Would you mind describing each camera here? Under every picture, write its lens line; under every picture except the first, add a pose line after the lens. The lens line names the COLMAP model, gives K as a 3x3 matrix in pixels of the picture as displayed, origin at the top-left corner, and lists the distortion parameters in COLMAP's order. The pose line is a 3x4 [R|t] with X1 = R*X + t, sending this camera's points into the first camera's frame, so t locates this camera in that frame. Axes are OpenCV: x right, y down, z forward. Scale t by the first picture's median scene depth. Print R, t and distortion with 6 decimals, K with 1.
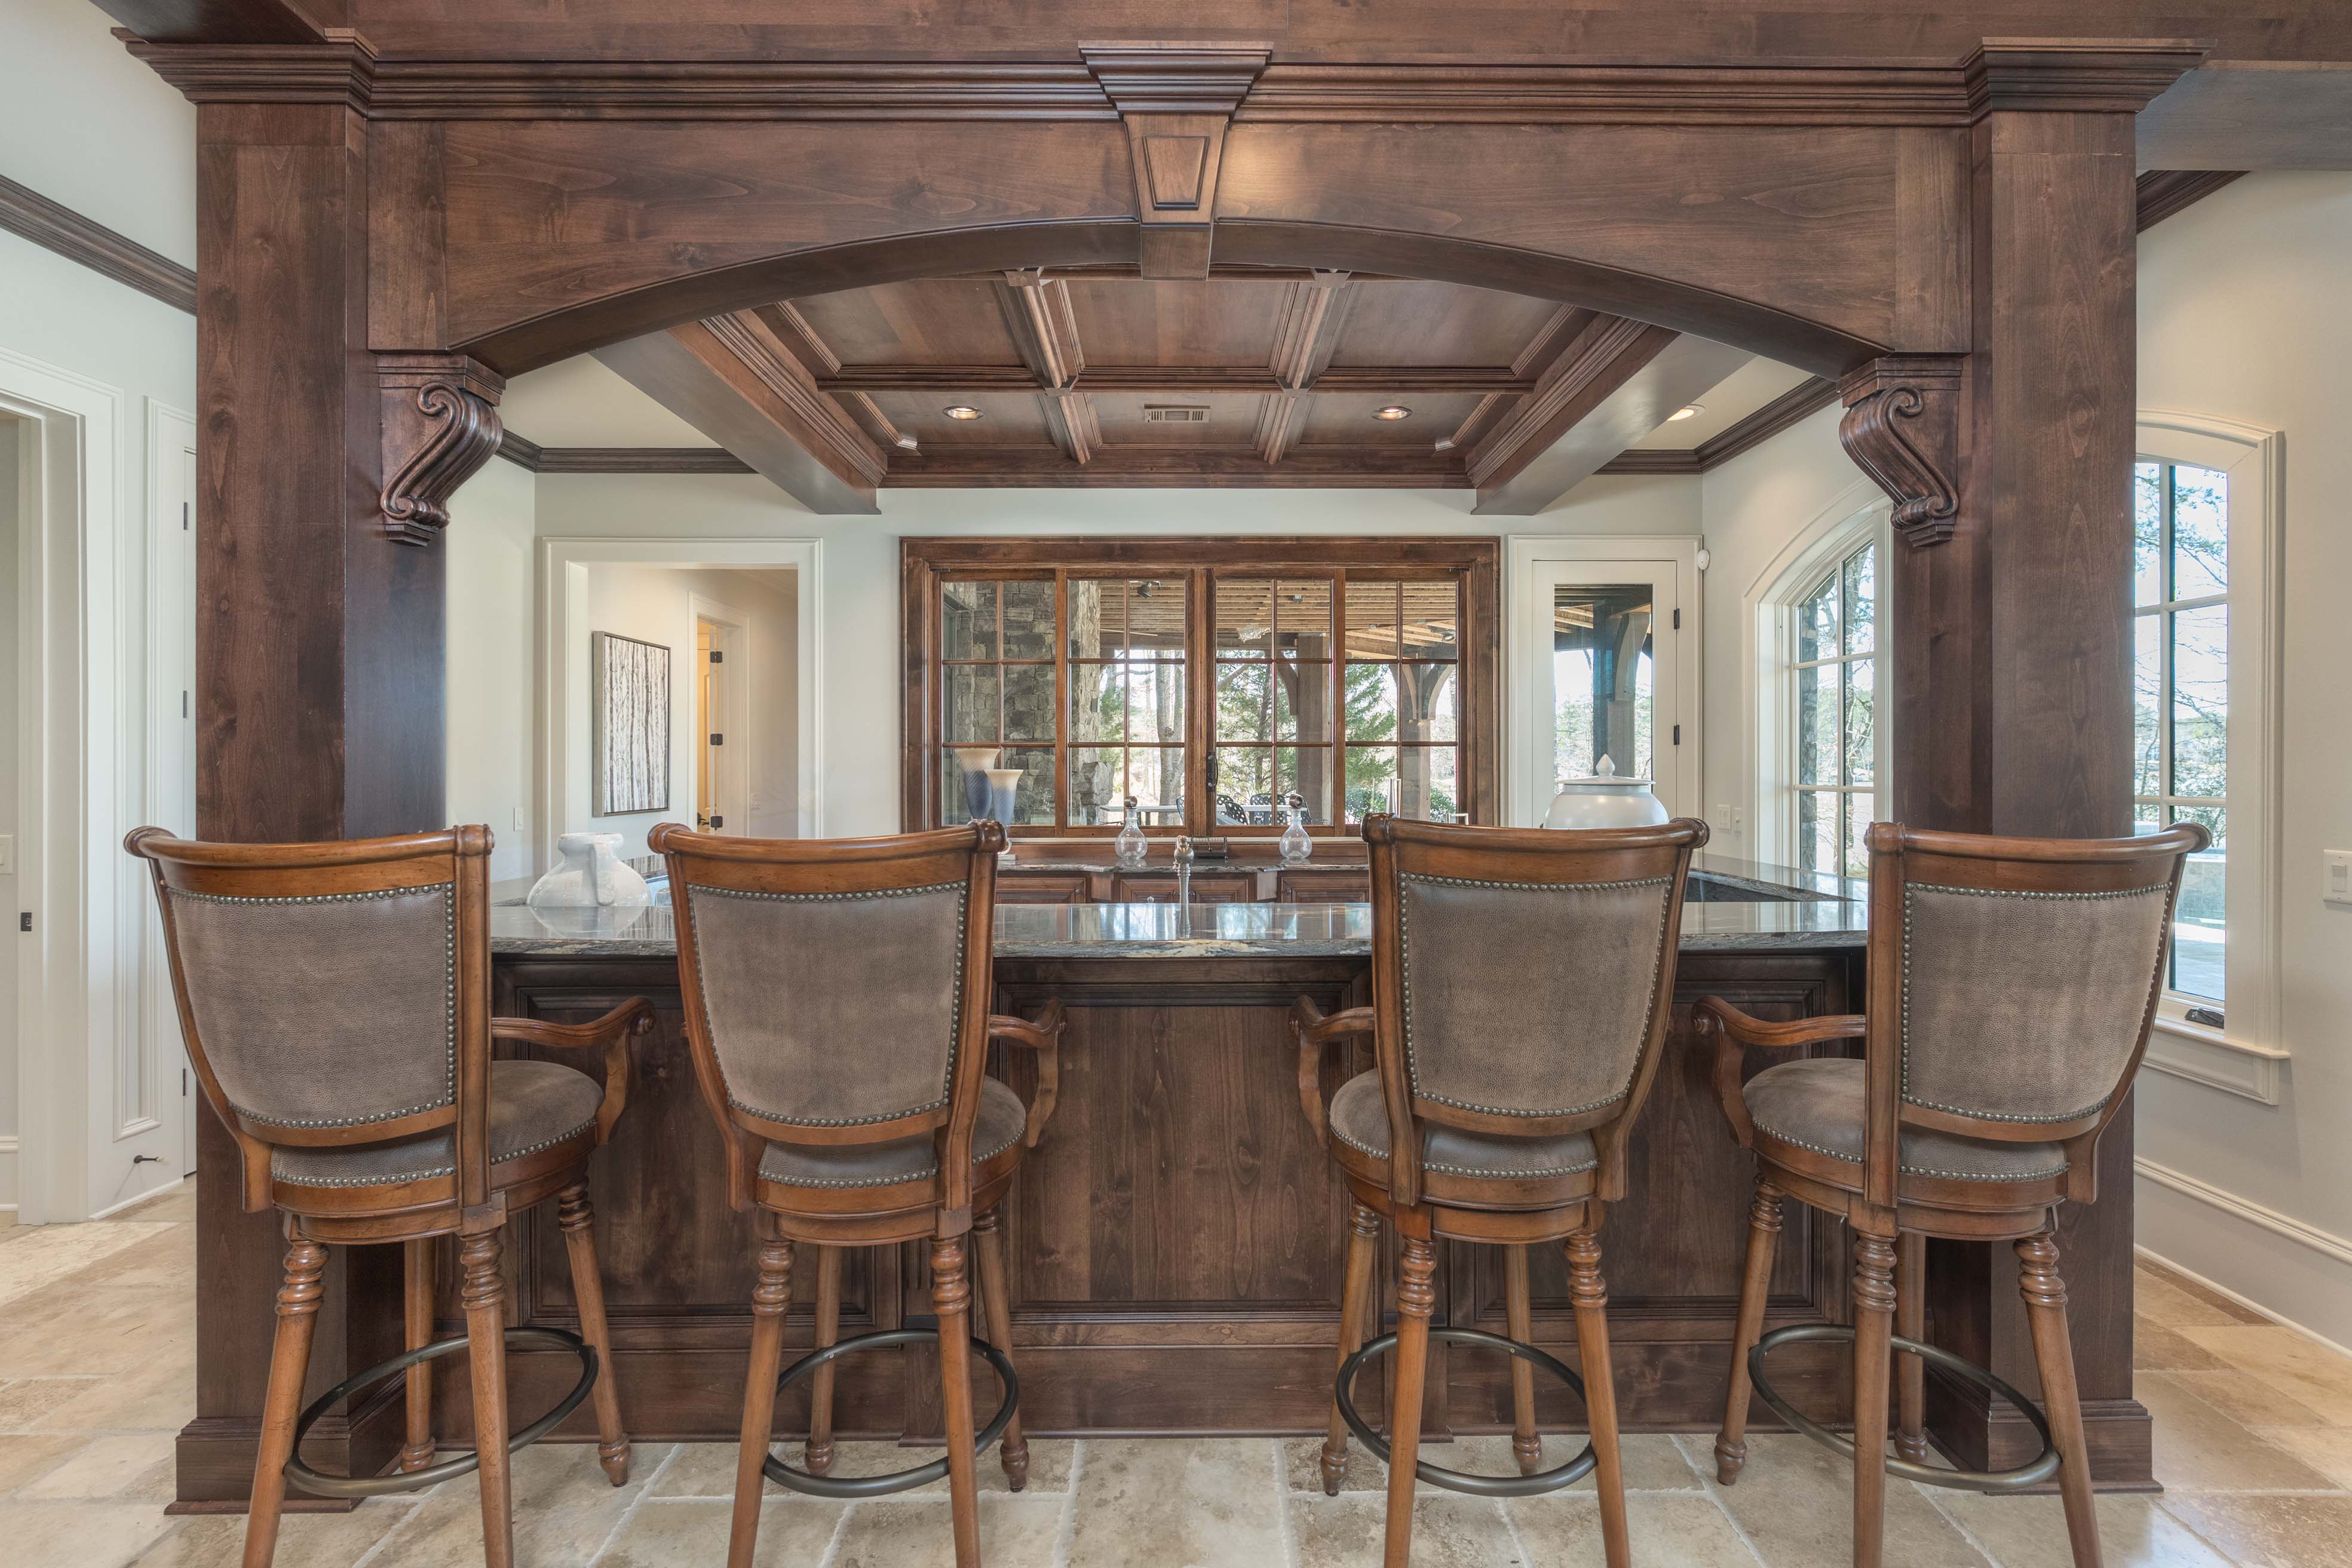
lens RADIAL K [[1045.6, 0, 1178.2], [0, 1045.6, 773.6], [0, 0, 1]] dist [-0.002913, -0.000453]
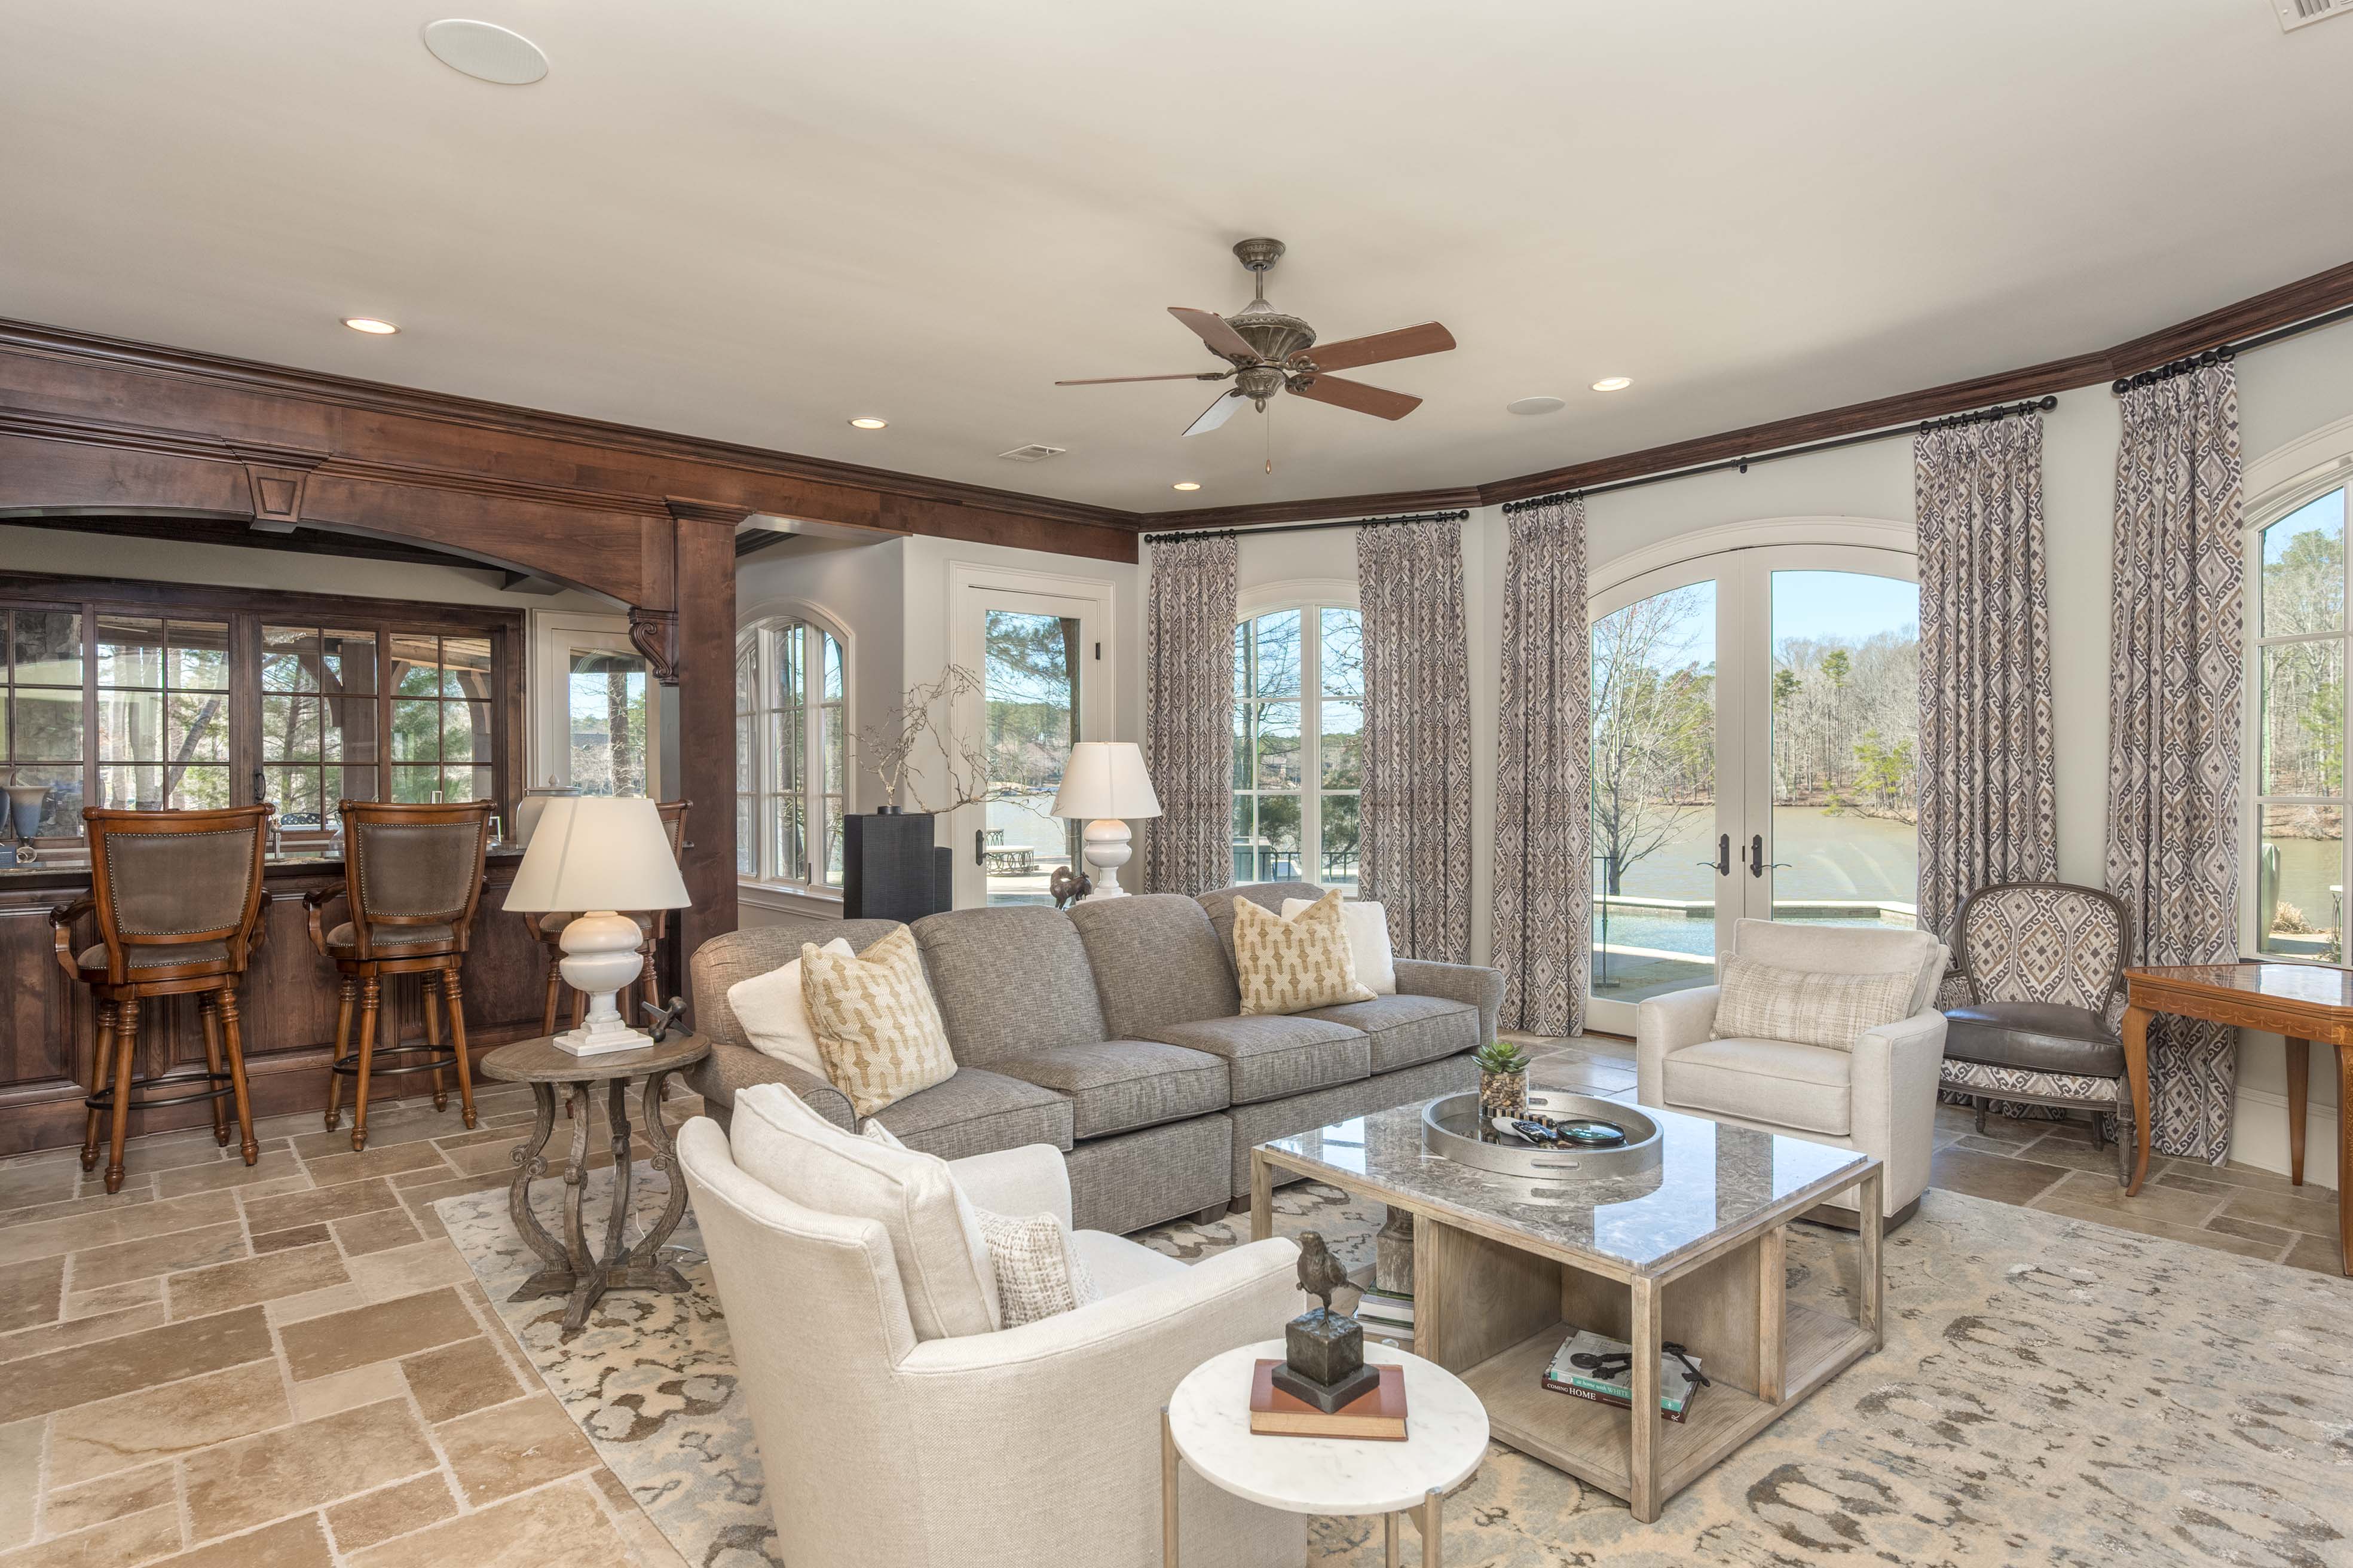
lens RADIAL K [[1239.7, 0, 1171.8], [0, 1239.7, 787.8], [0, 0, 1]] dist [0.000655, 0.000080]
pose [[0.762150, -0.006685, 0.647366, -0.242818], [0.009160, 0.999958, -0.000459, 0.025347], [-0.647336, 0.006280, 0.762179, -1.999394]]
